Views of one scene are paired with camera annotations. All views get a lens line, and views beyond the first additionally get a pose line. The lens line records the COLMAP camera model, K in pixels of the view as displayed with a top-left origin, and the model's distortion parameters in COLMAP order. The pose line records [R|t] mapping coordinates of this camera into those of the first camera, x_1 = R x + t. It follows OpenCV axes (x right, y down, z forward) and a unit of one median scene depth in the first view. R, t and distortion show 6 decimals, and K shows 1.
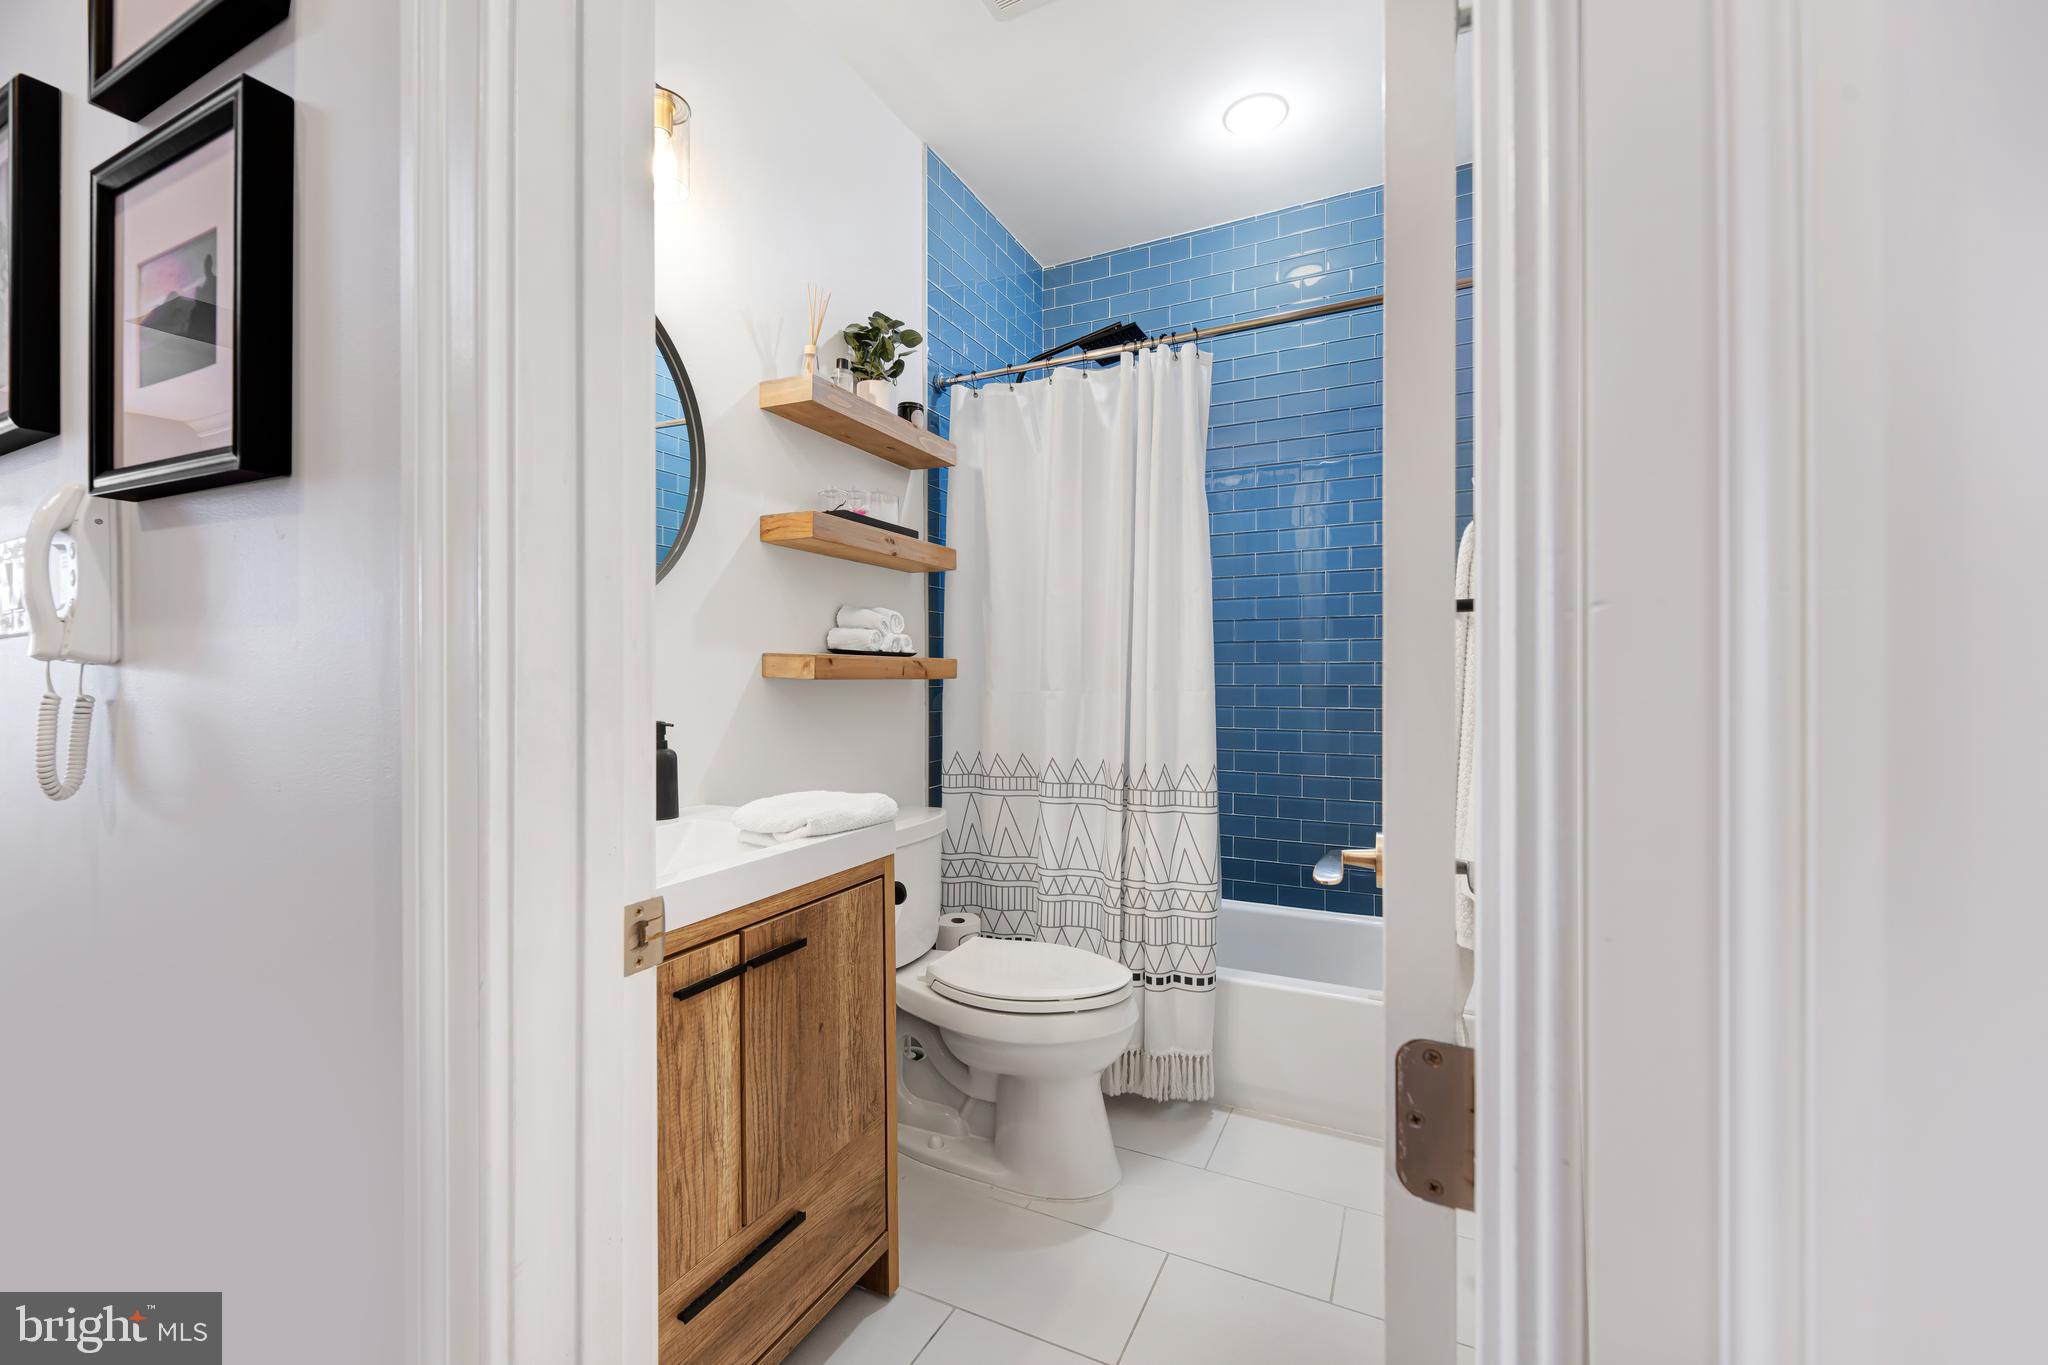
lens RADIAL K [[838.2, 0, 1002.5], [0, 838.2, 676.9], [0, 0, 1]] dist [-0.001559, -0.000194]
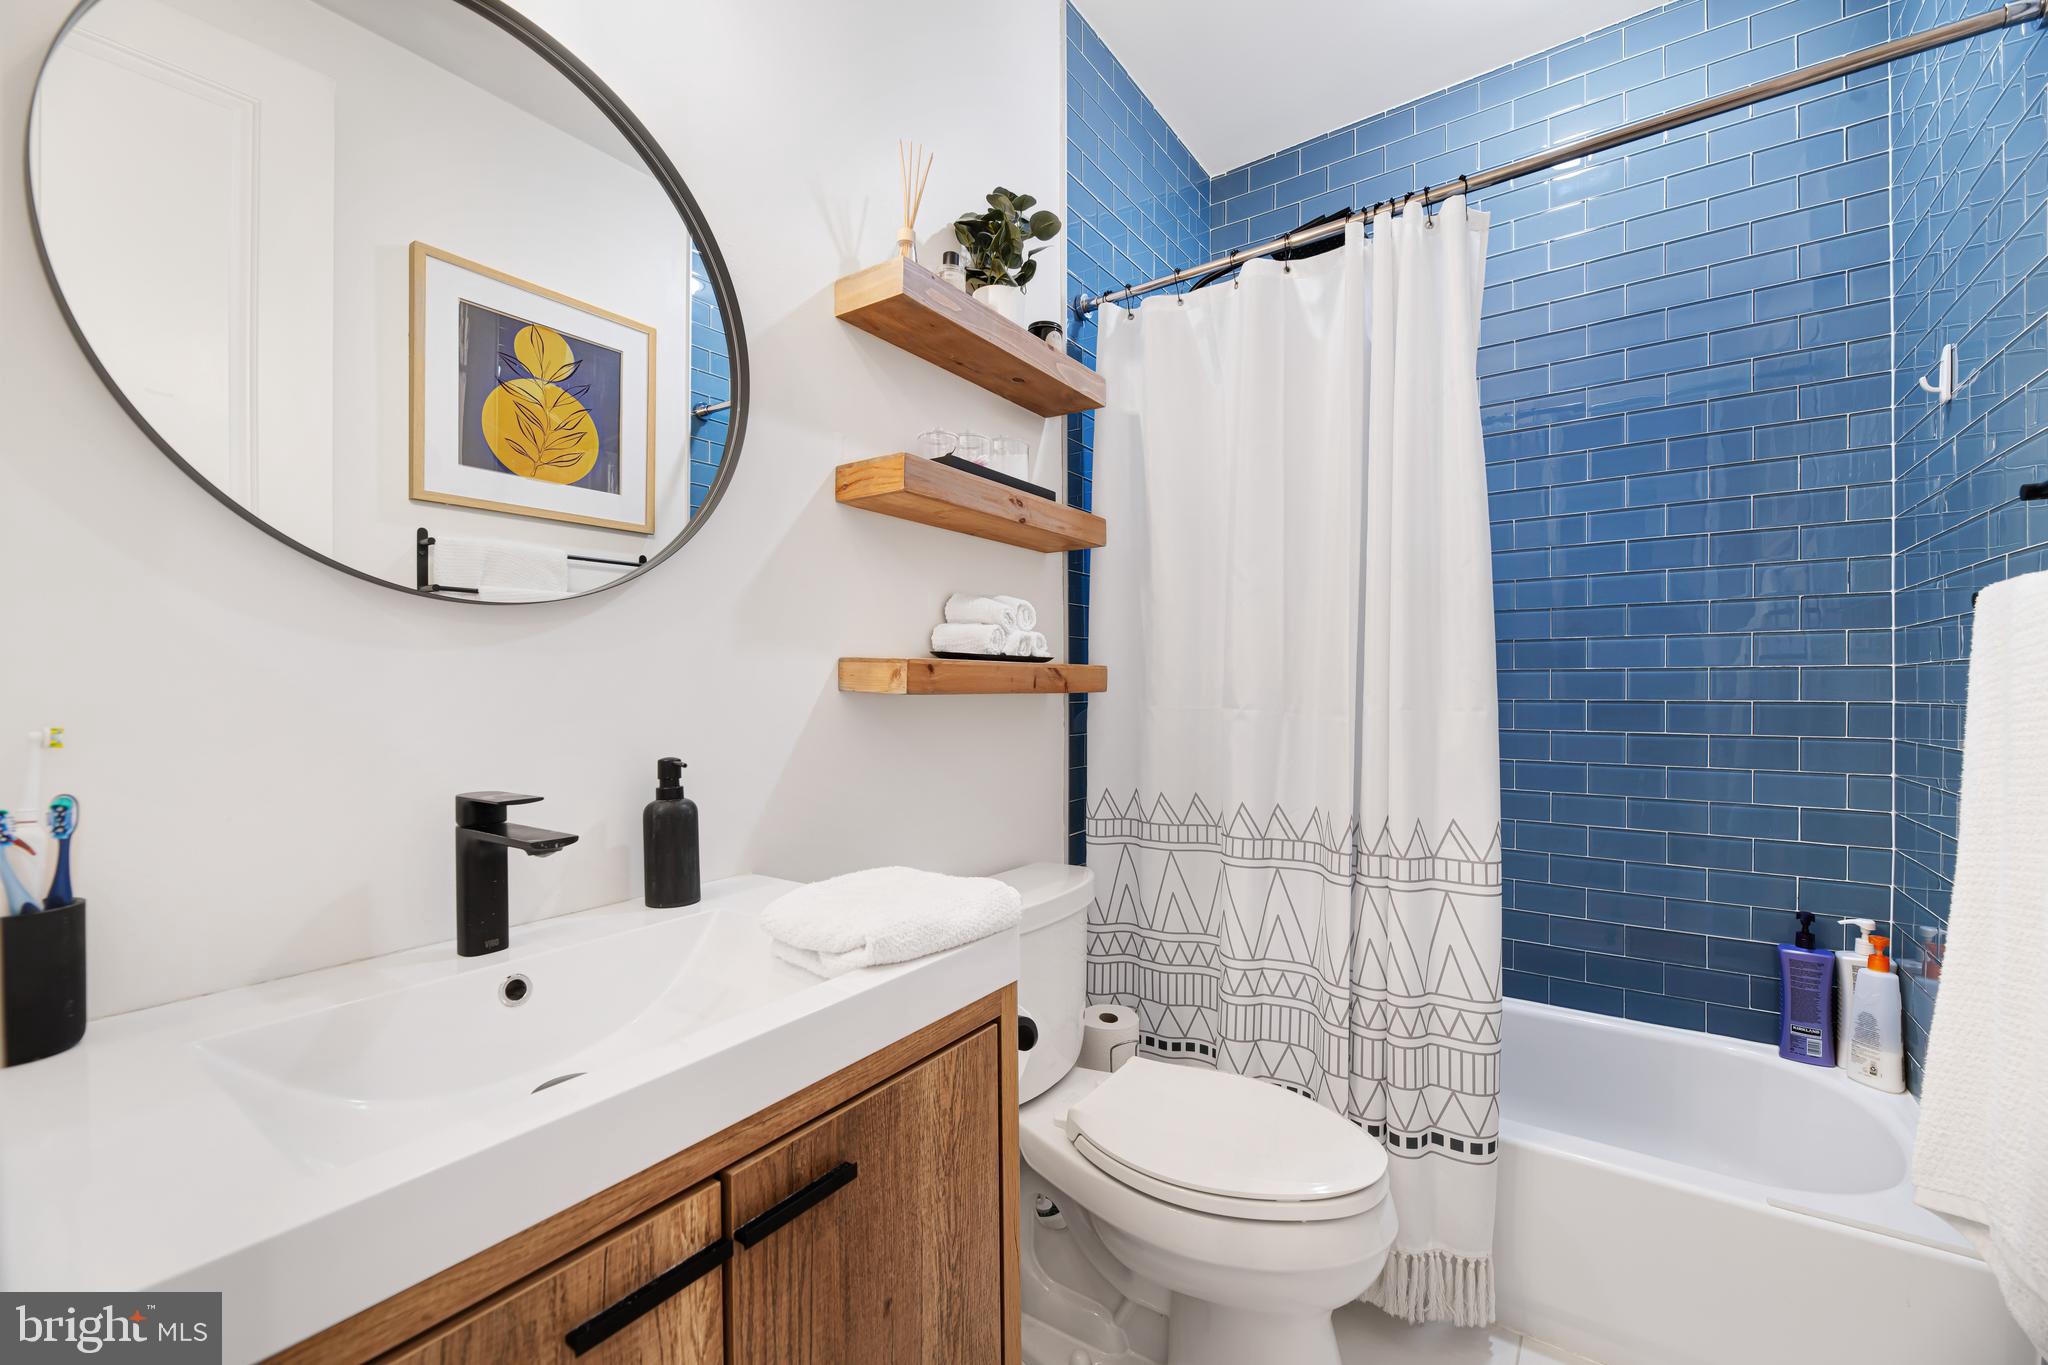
lens RADIAL K [[828.6, 0, 1037.6], [0, 828.6, 678.0], [0, 0, 1]] dist [-0.001651, -0.001987]
pose [[0.992709, -0.000997, -0.120528, -0.029731], [-0.000124, 0.999957, -0.009298, -0.003928], [0.120533, 0.009245, 0.992666, 0.290089]]
